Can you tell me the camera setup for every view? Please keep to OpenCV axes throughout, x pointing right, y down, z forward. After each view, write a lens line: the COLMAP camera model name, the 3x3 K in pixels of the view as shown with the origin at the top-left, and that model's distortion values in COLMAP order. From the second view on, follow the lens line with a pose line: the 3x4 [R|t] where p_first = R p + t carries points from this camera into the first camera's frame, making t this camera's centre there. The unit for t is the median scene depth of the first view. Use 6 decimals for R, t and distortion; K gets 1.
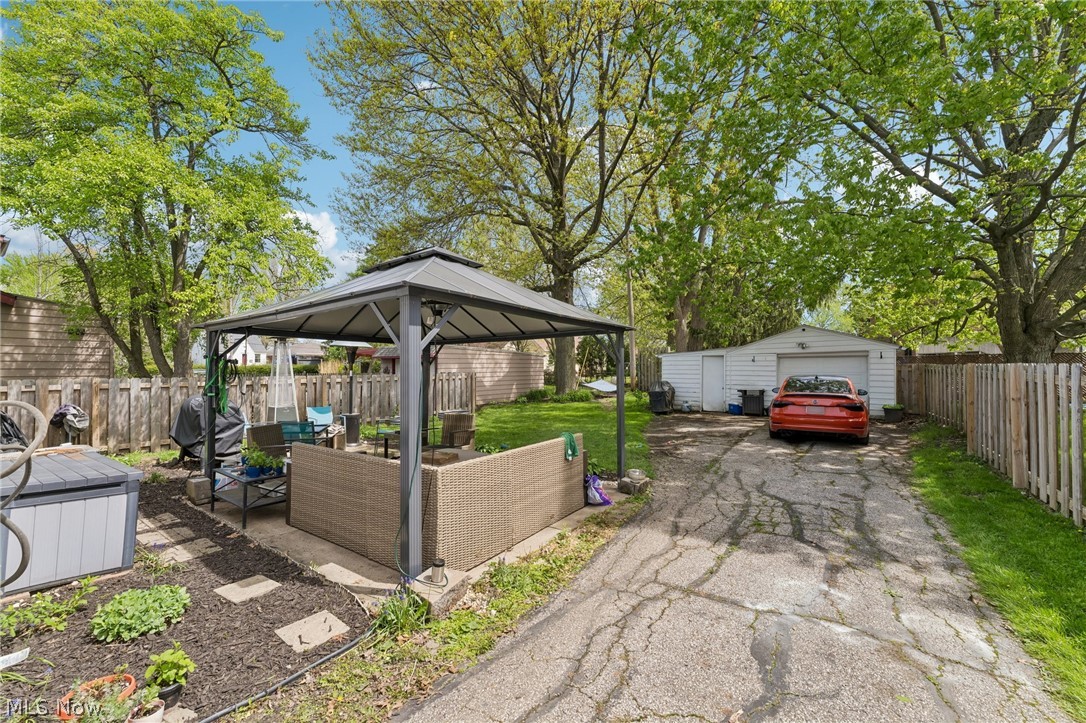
lens RADIAL K [[436.6, 0, 538.4], [0, 436.6, 362.1], [0, 0, 1]] dist [-0.003739, 0.000806]
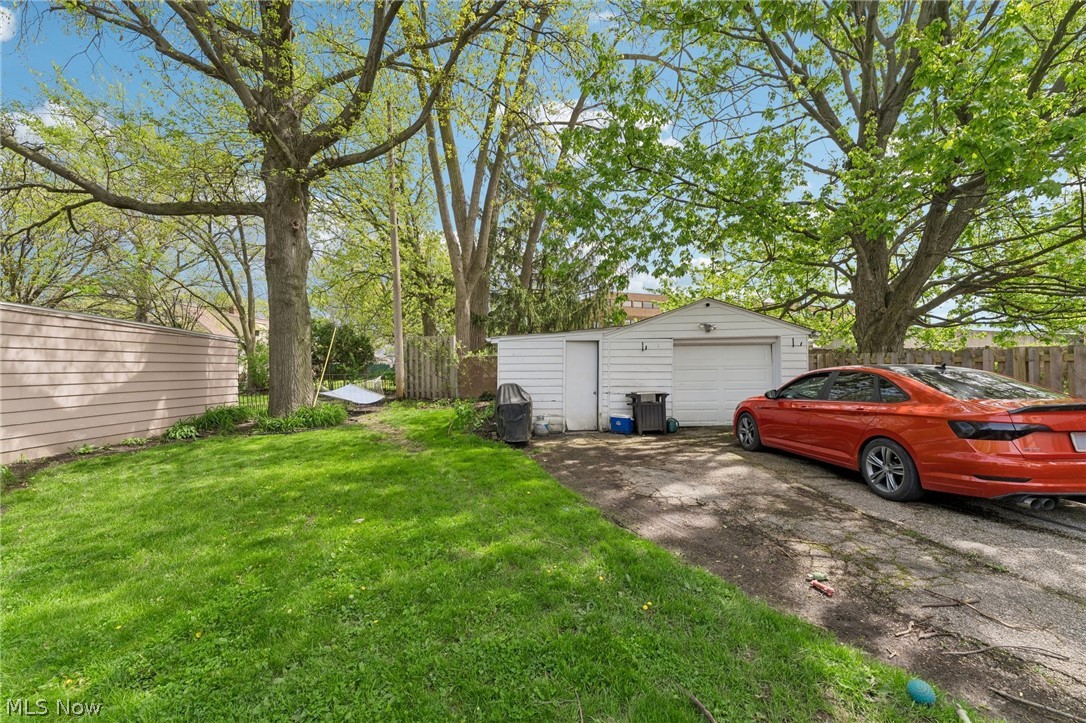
lens RADIAL K [[436.6, 0, 543.0], [0, 436.6, 360.3], [0, 0, 1]] dist [-0.003739, 0.000806]
pose [[0.791668, 0.007313, 0.610908, -0.019273], [-0.001292, 0.999946, -0.010296, 0.015413], [-0.610950, 0.007362, 0.791635, 0.428643]]
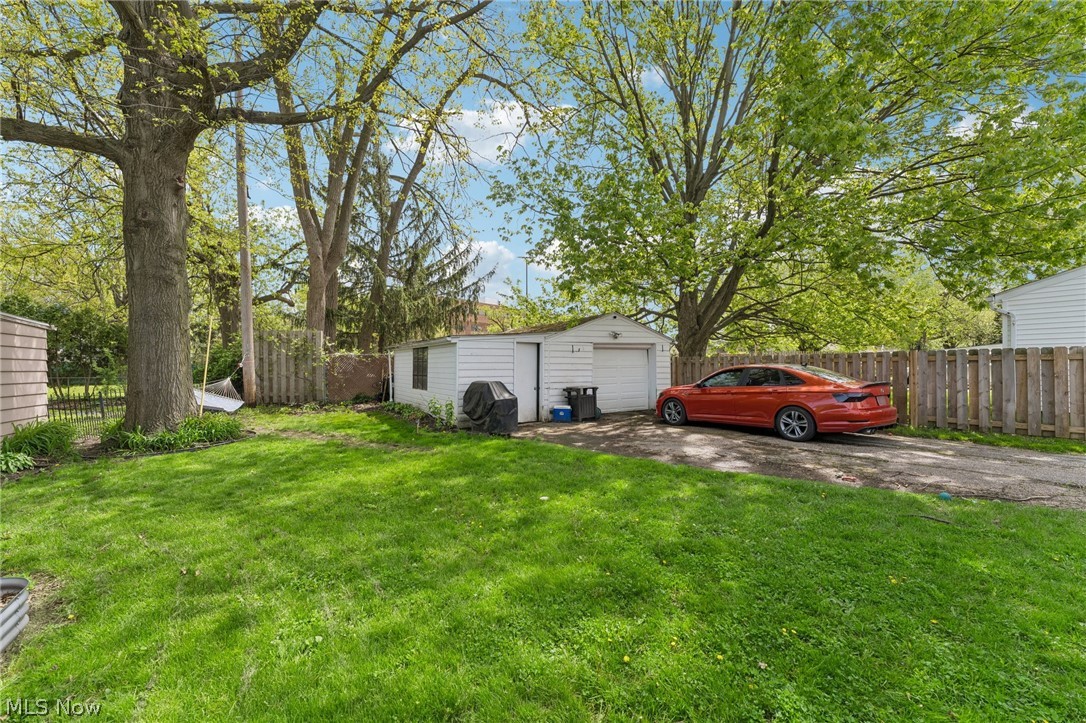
lens RADIAL K [[436.6, 0, 545.6], [0, 436.6, 360.6], [0, 0, 1]] dist [-0.003739, 0.000806]
pose [[0.368065, 0.012559, 0.929715, -0.191851], [-0.003381, 0.999920, -0.012169, 0.017782], [-0.929794, 0.001336, 0.368079, 0.566409]]
